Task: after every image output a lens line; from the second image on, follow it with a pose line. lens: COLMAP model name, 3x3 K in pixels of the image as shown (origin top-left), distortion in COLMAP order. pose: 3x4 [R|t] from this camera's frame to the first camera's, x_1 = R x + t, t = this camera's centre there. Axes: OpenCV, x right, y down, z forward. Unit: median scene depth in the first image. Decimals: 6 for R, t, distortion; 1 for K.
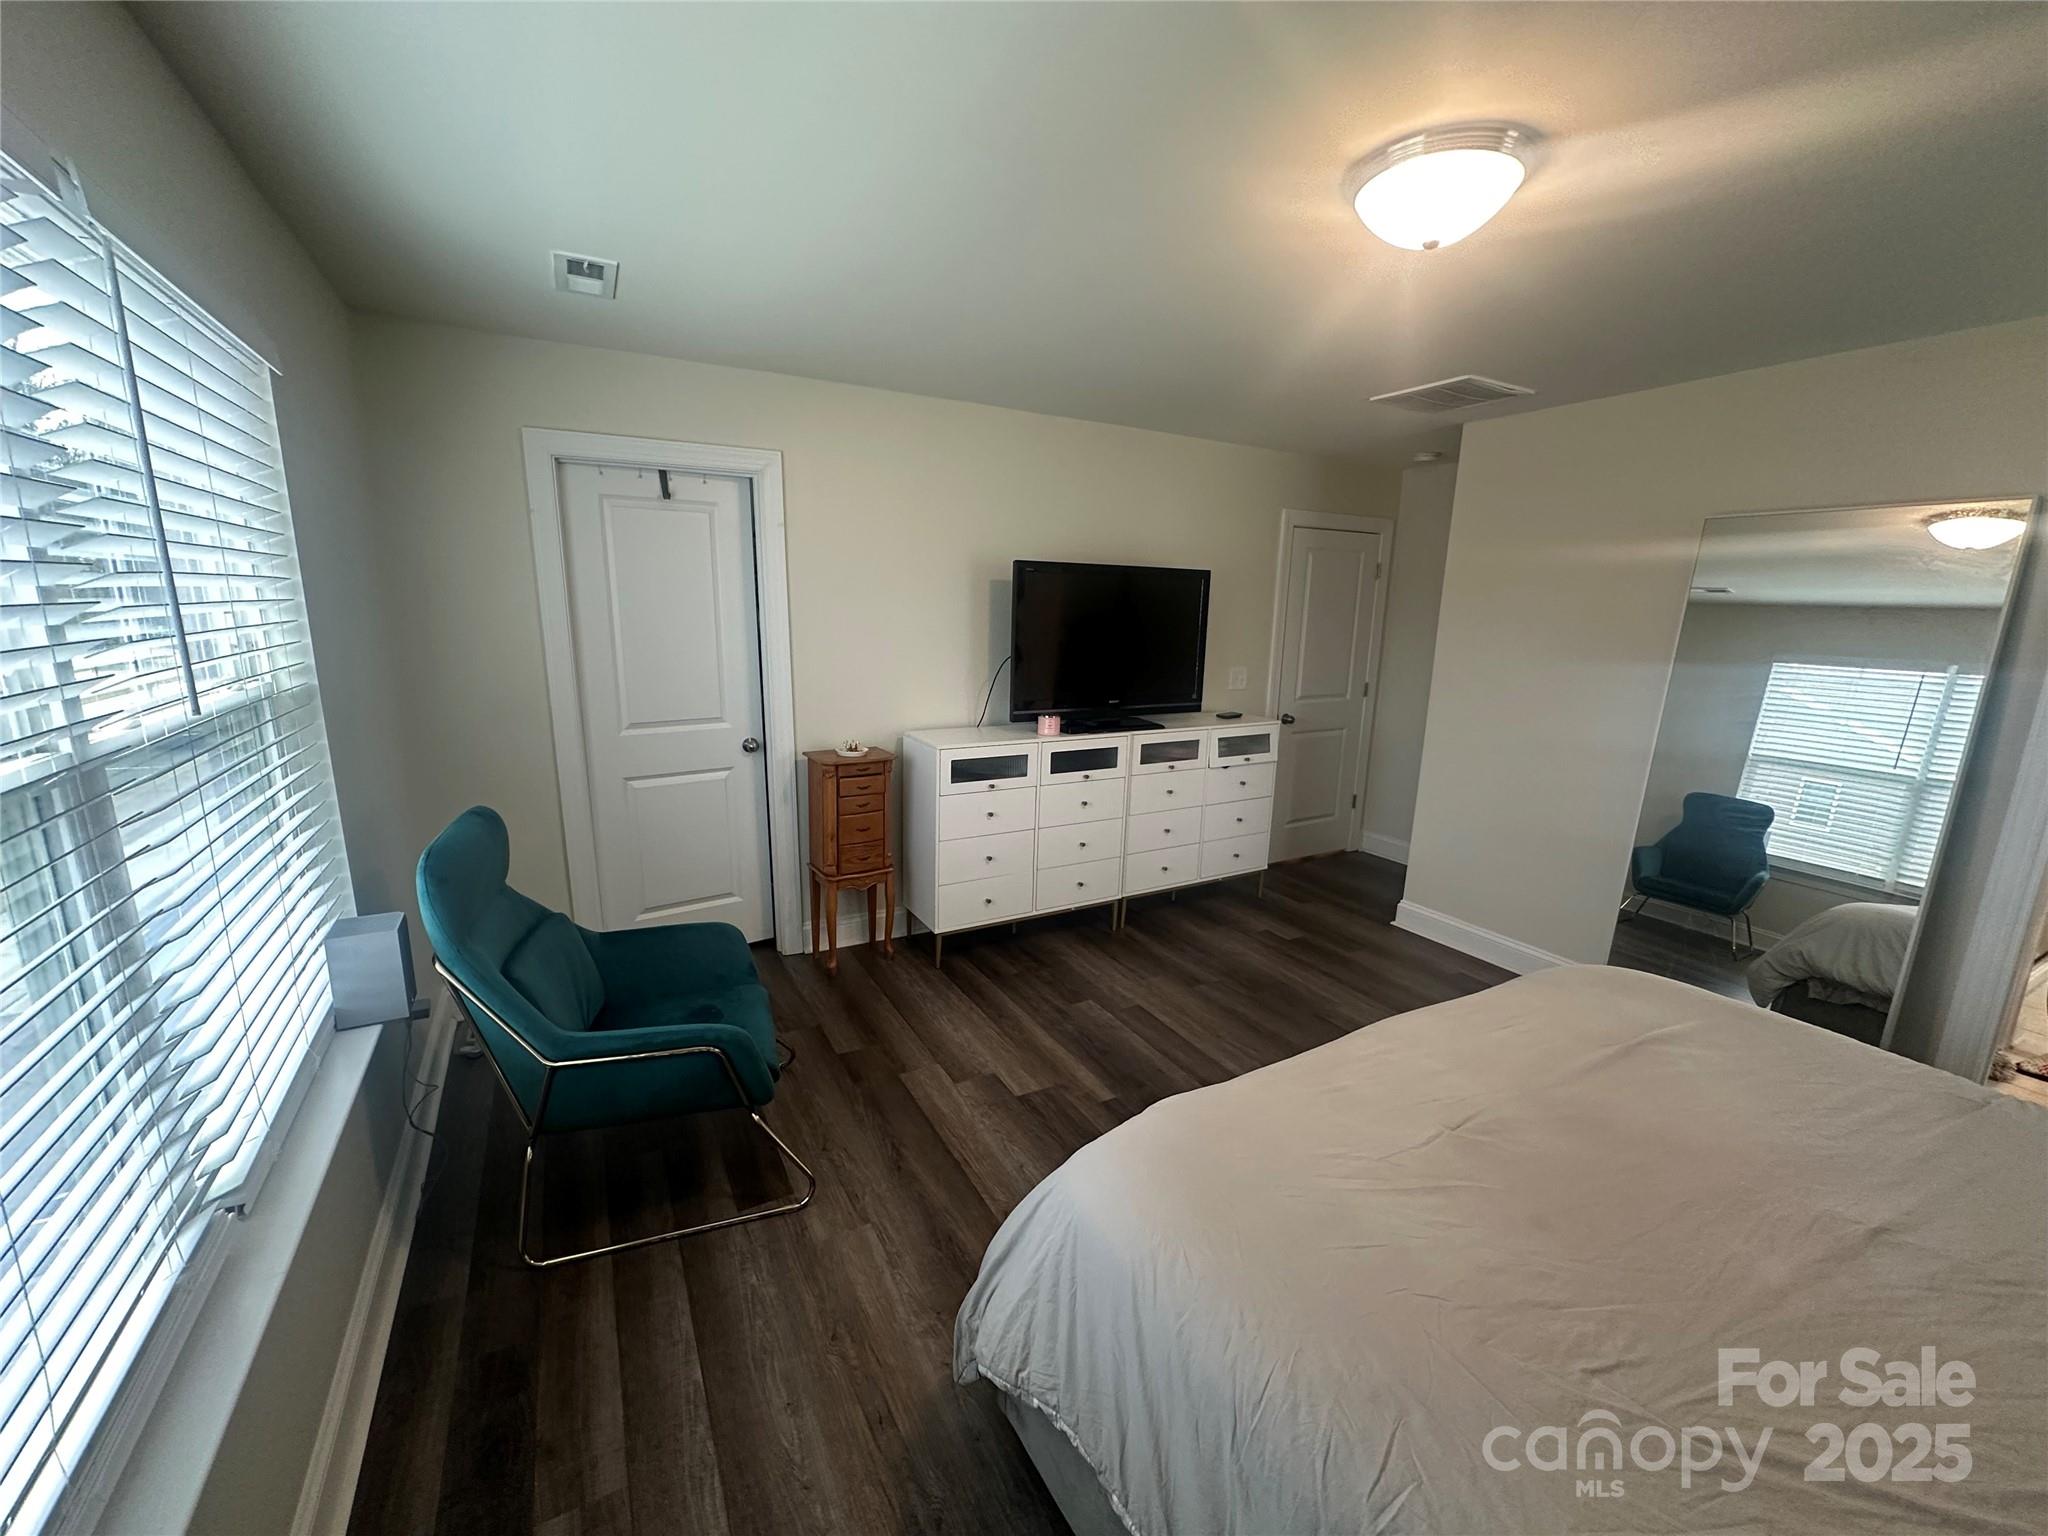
lens RADIAL K [[809.5, 0, 1026.8], [0, 809.5, 769.8], [0, 0, 1]] dist [-0.016059, 0.000080]
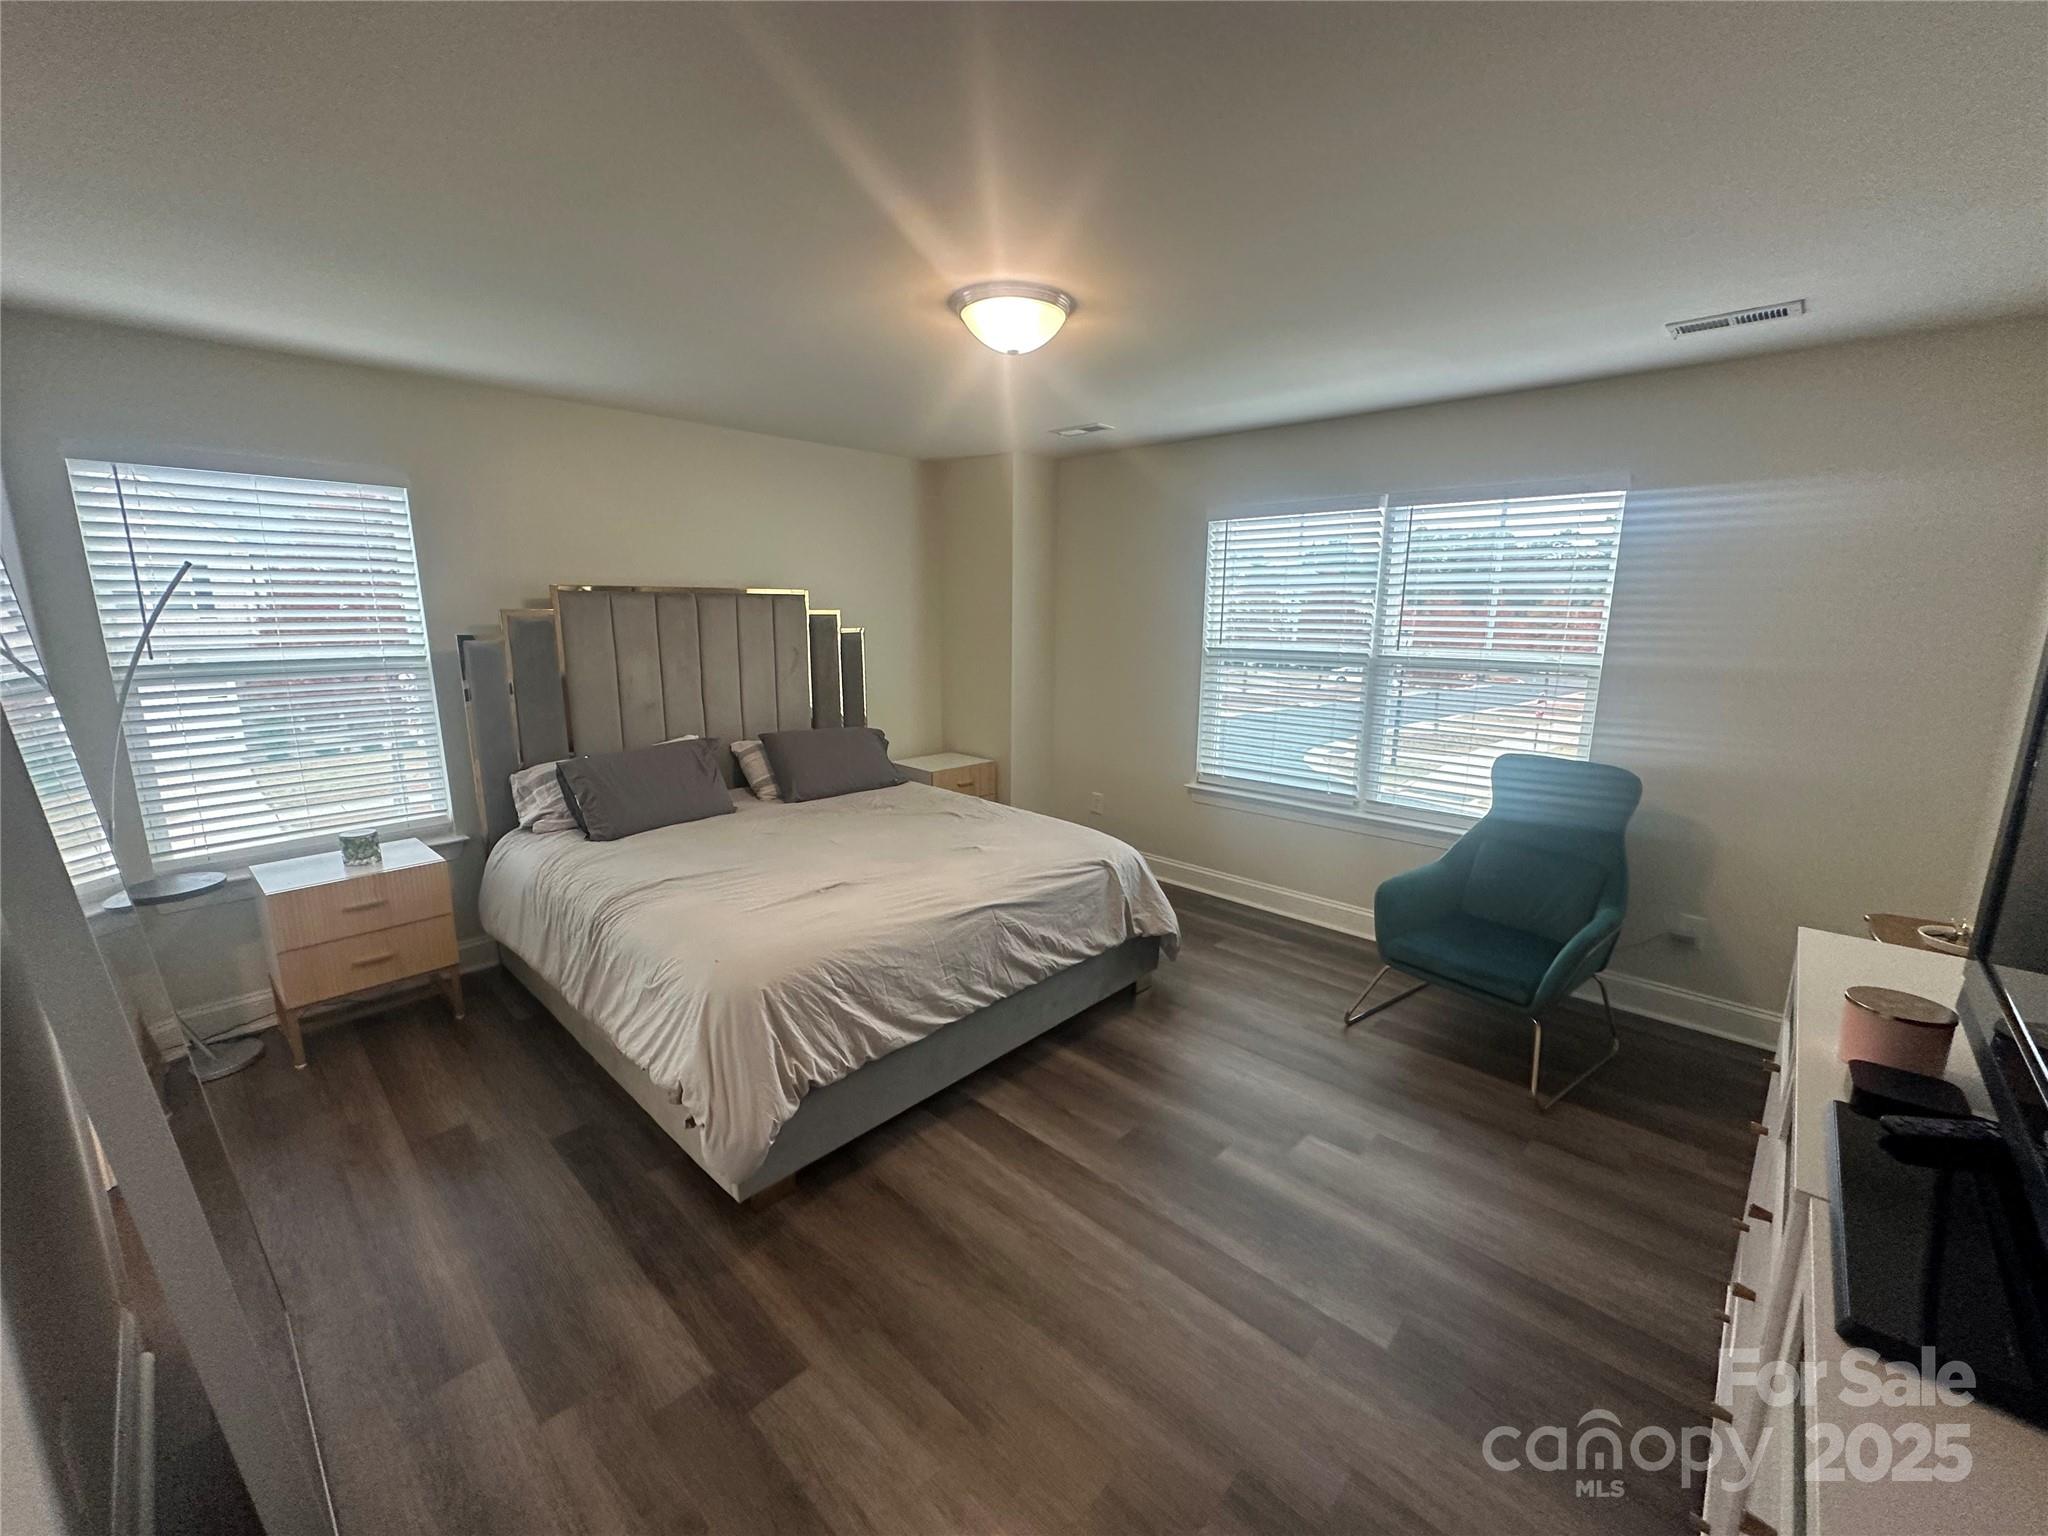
lens RADIAL K [[809.5, 0, 1027.9], [0, 809.5, 768.5], [0, 0, 1]] dist [-0.016059, 0.000080]
pose [[-0.955025, 0.032687, -0.294718, 0.698515], [-0.085919, 0.920764, 0.380540, -0.391098], [0.283804, 0.388748, -0.876545, 1.942389]]
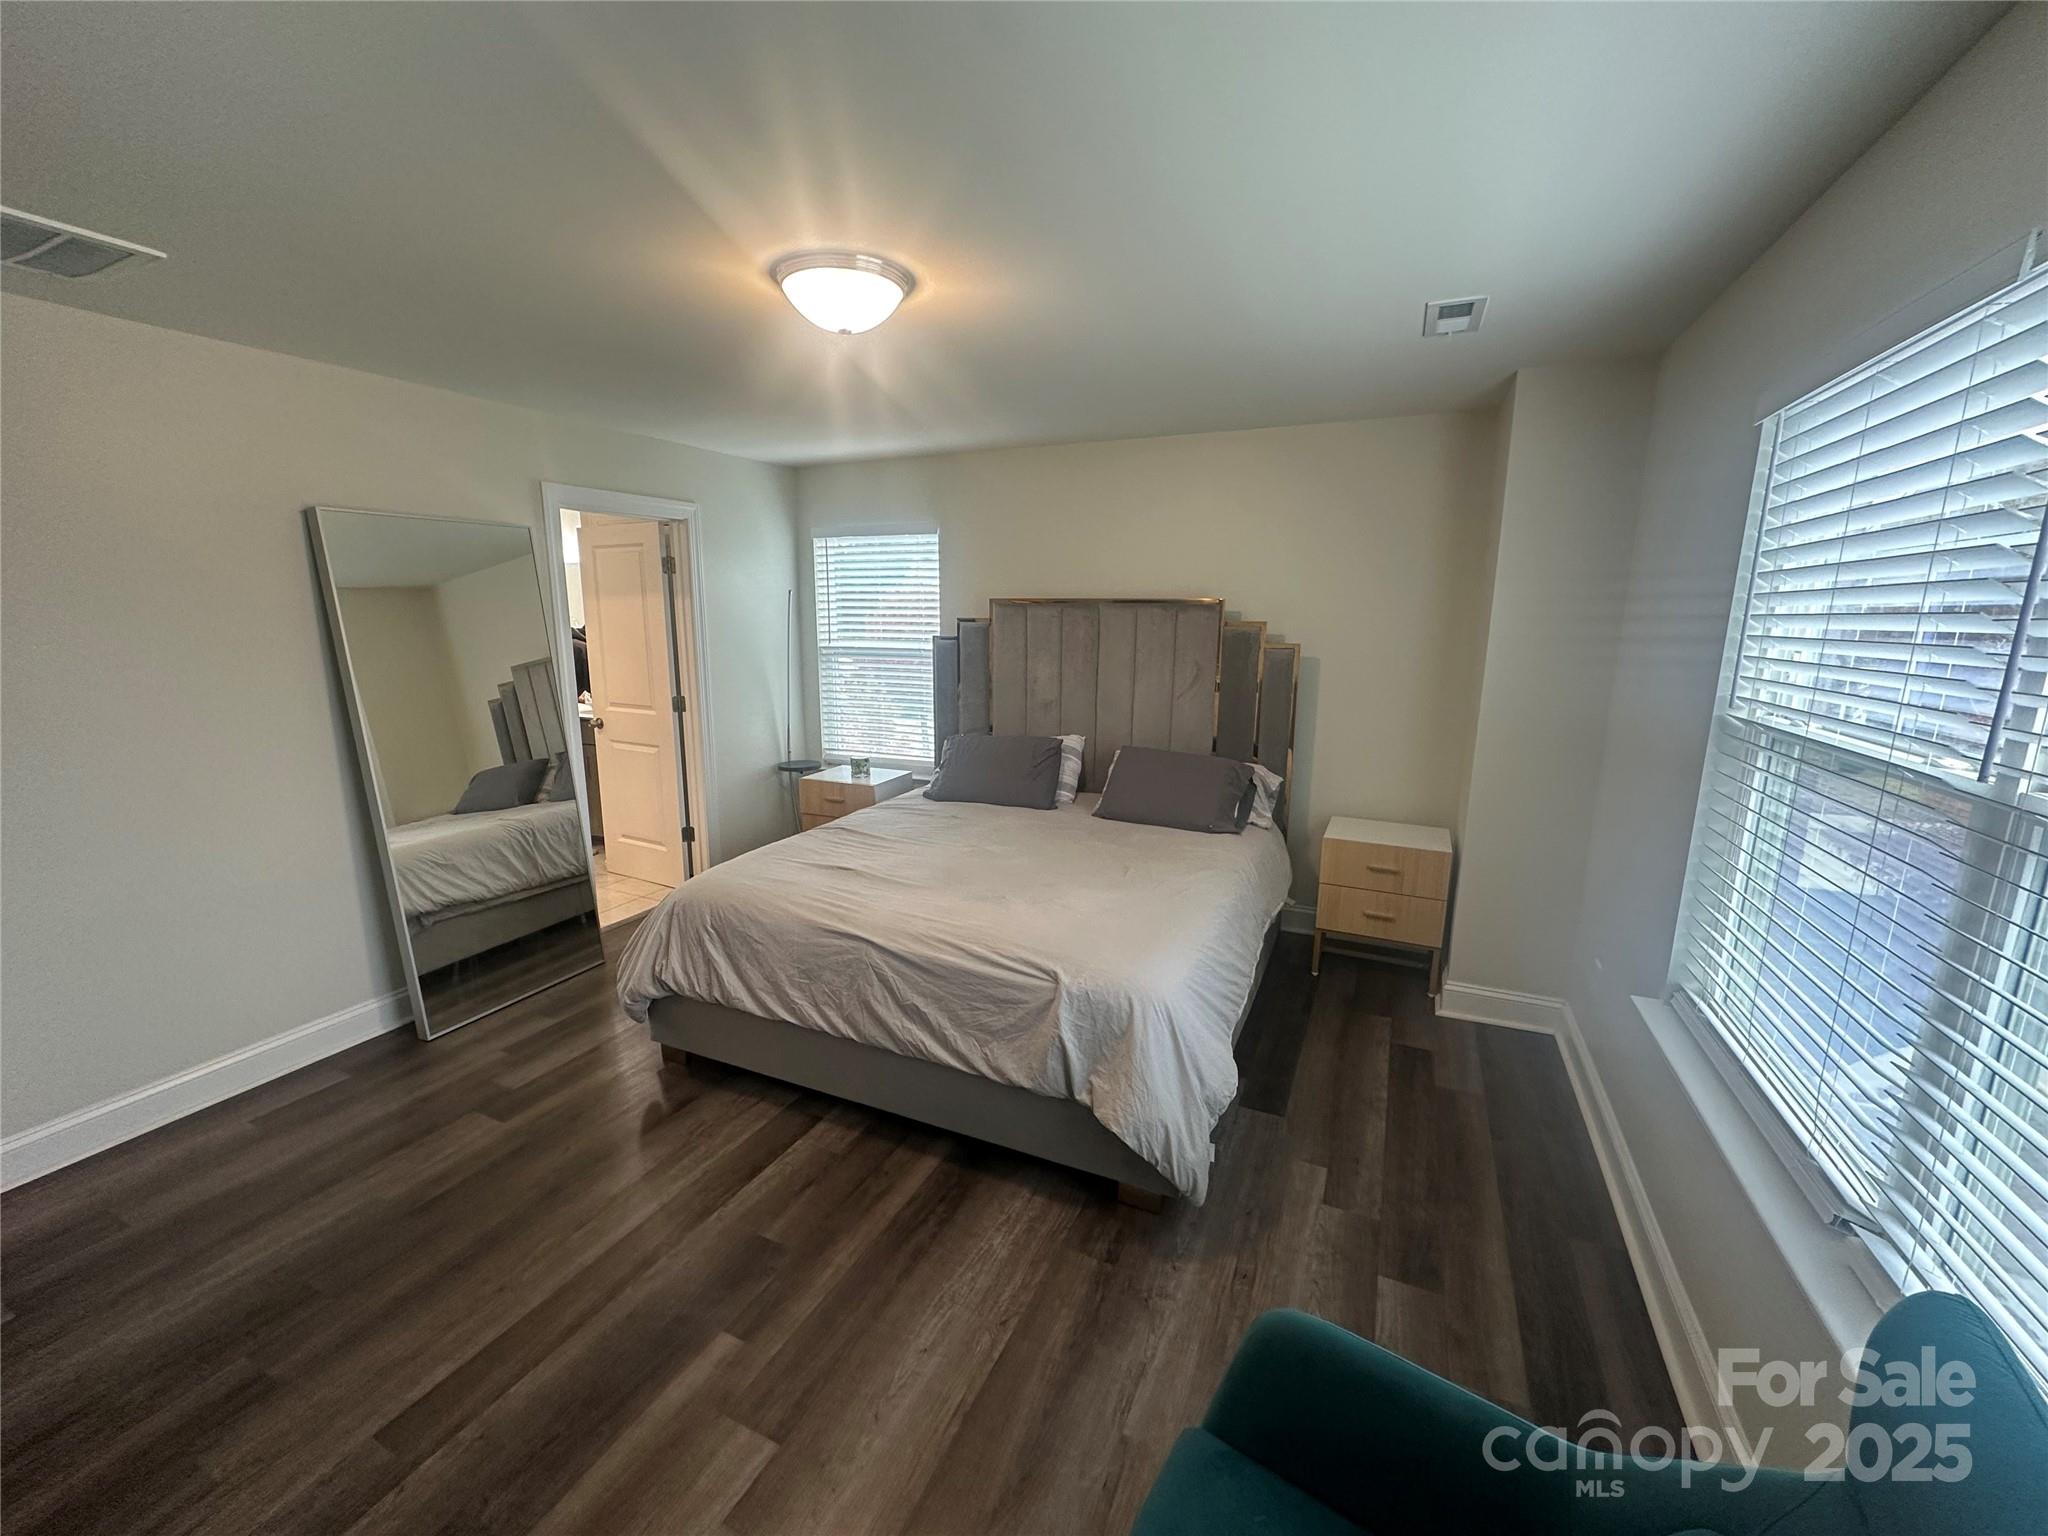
lens RADIAL K [[809.5, 0, 1023.7], [0, 809.5, 766.1], [0, 0, 1]] dist [-0.016059, 0.000080]
pose [[-0.587975, -0.174383, 0.789858, -0.617220], [0.151665, 0.935399, 0.319415, -0.279206], [-0.794533, 0.307602, -0.523543, 1.256061]]
